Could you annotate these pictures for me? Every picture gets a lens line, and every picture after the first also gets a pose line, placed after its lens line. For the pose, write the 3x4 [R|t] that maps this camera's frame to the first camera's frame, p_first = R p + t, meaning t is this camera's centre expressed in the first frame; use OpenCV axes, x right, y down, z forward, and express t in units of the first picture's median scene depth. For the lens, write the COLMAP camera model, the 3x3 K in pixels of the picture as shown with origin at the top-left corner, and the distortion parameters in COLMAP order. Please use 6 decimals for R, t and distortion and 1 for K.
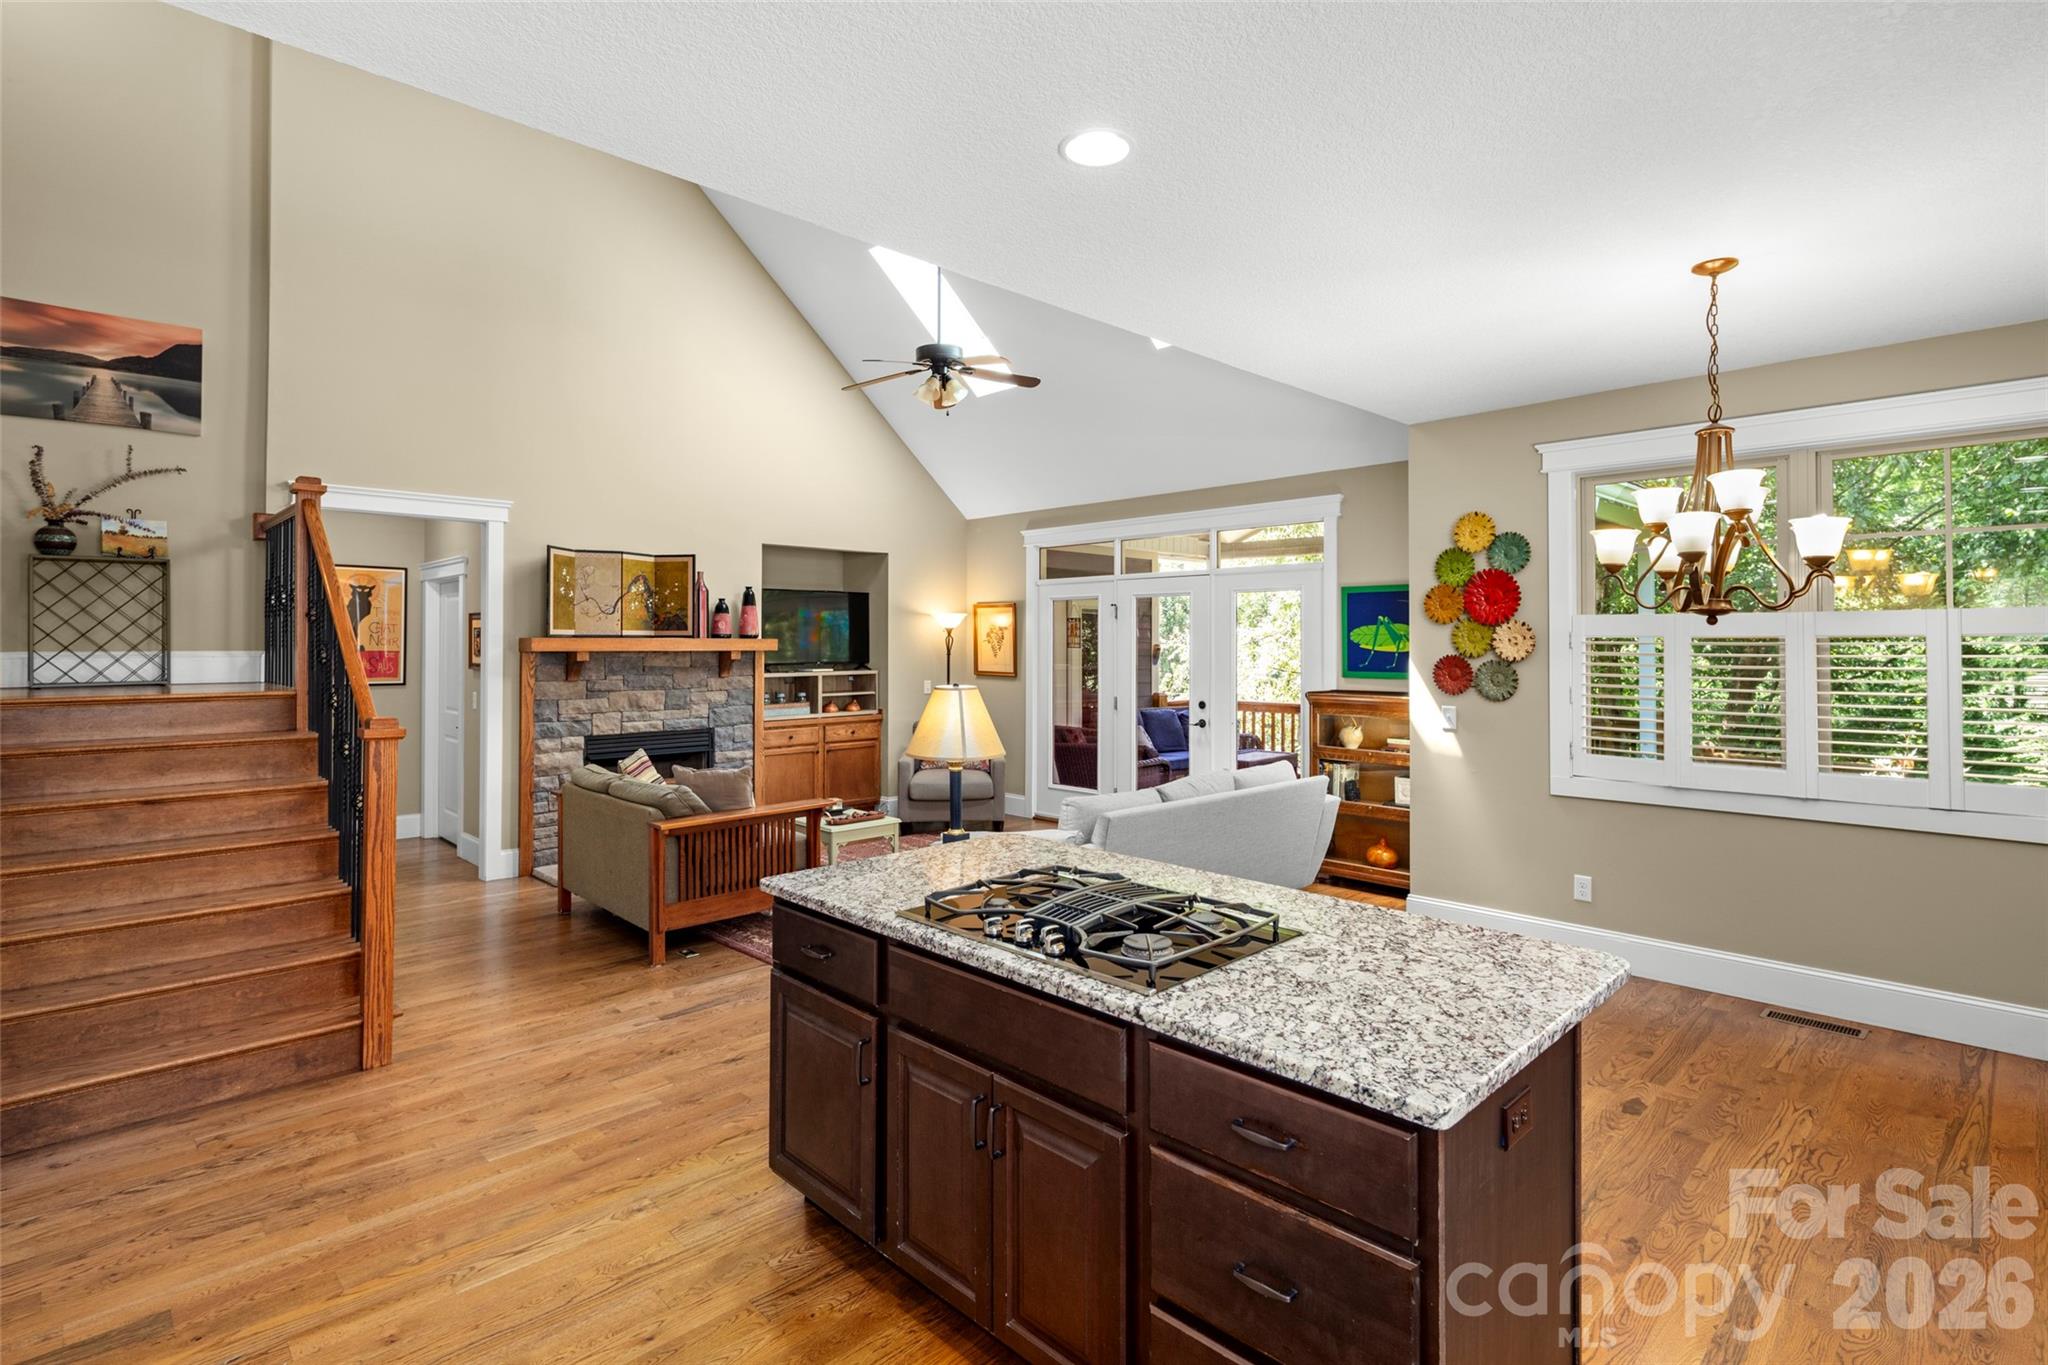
lens RADIAL K [[996.8, 0, 1045.7], [0, 996.8, 627.5], [0, 0, 1]] dist [0.005614, -0.004295]
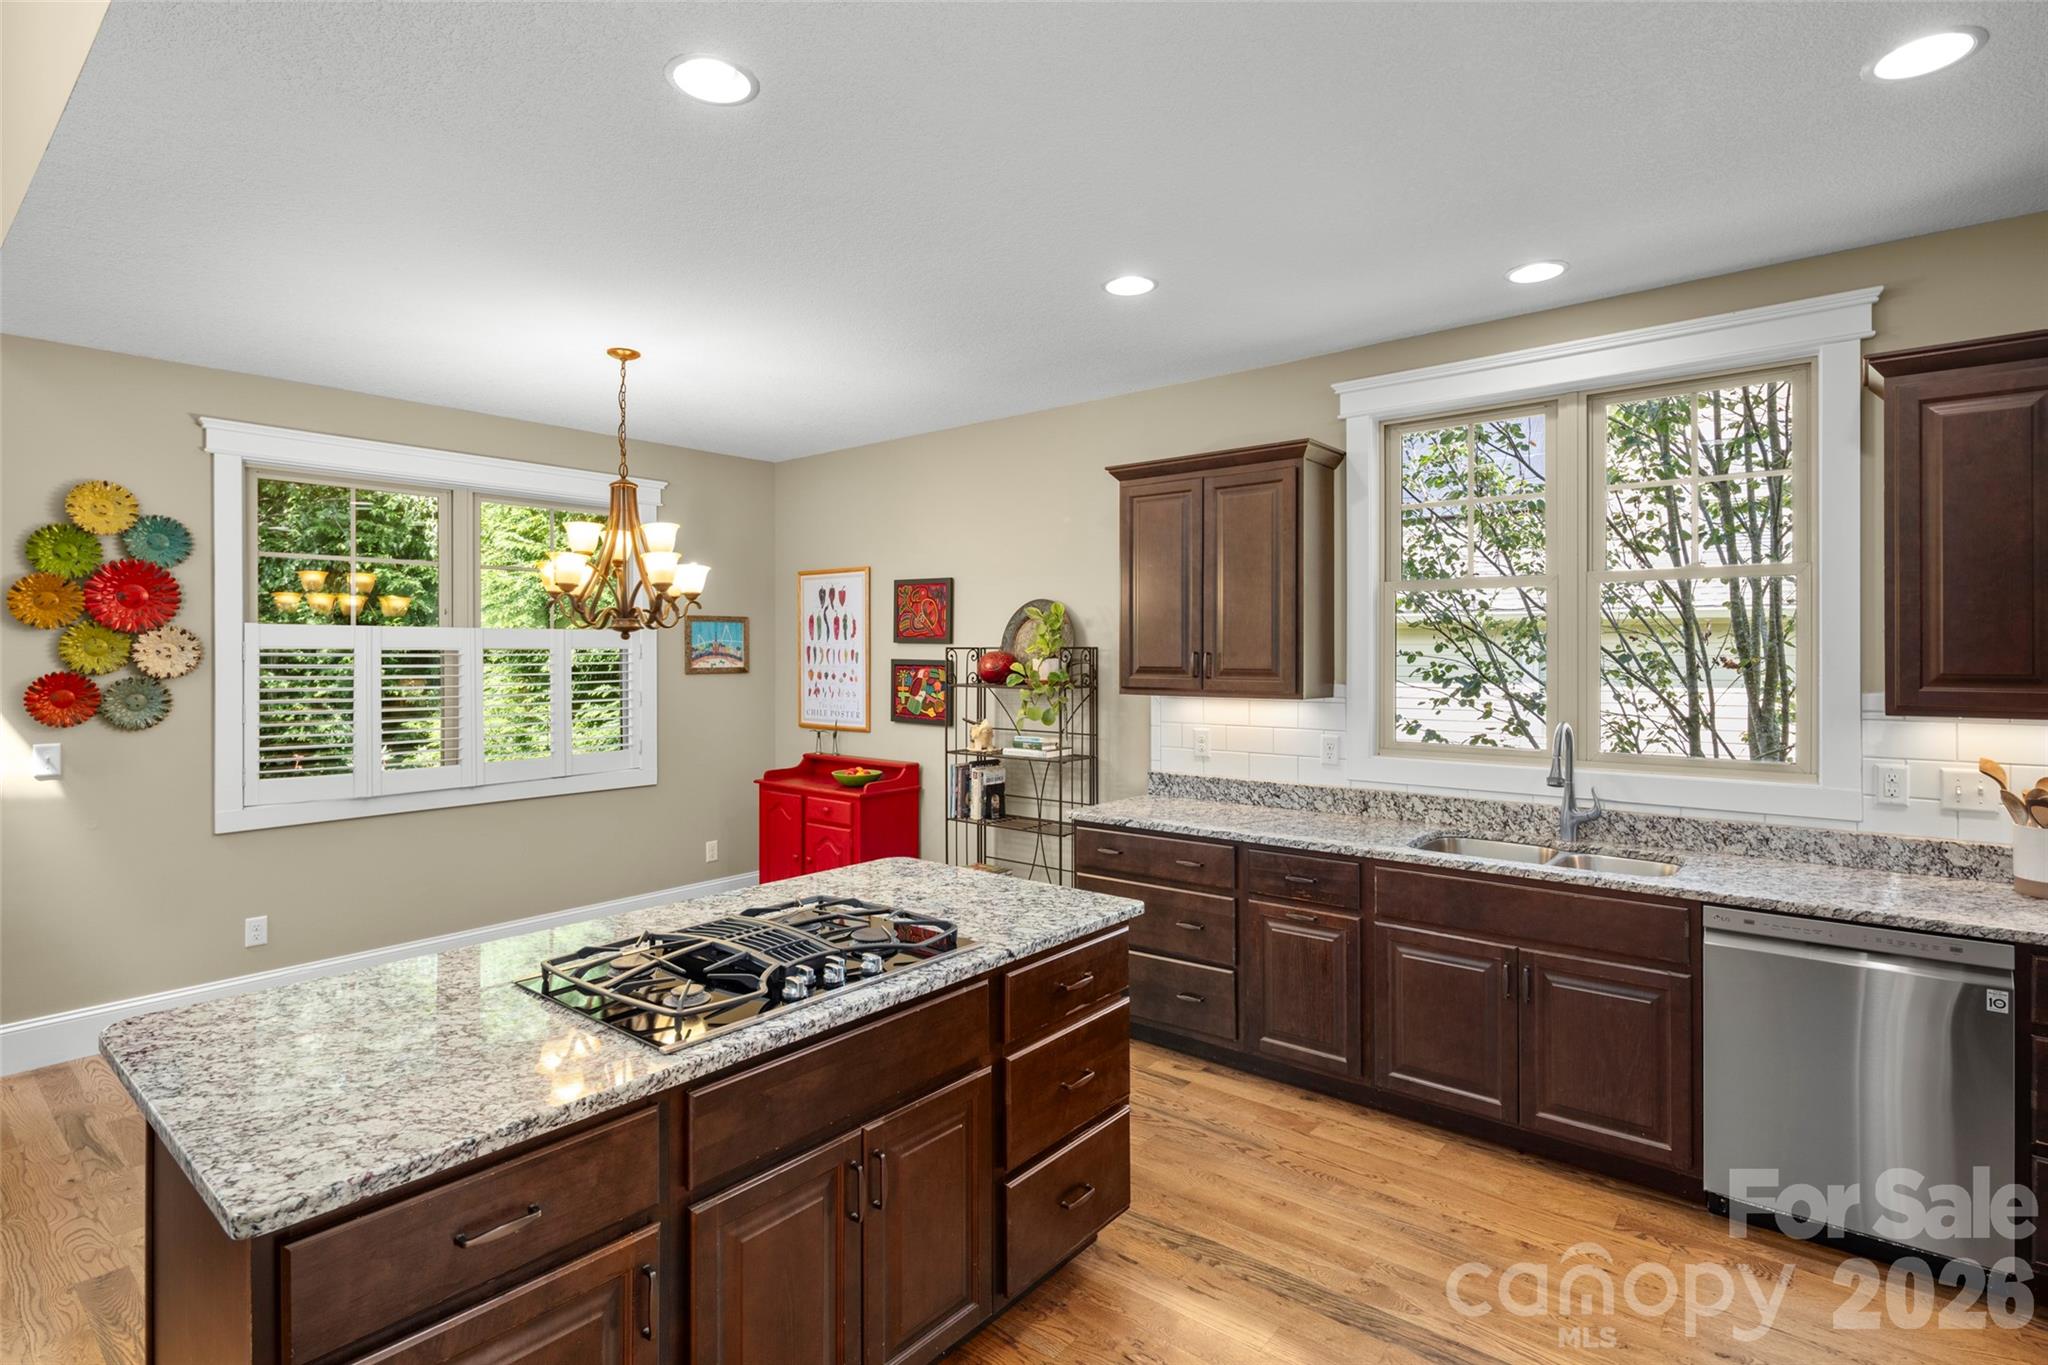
lens RADIAL K [[996.8, 0, 1031.3], [0, 996.8, 655.5], [0, 0, 1]] dist [0.005614, -0.004295]
pose [[-0.096016, -0.003004, 0.995375, -0.303670], [-0.012738, 0.999917, 0.001789, 0.004271], [-0.995298, -0.012507, -0.096046, 0.293532]]
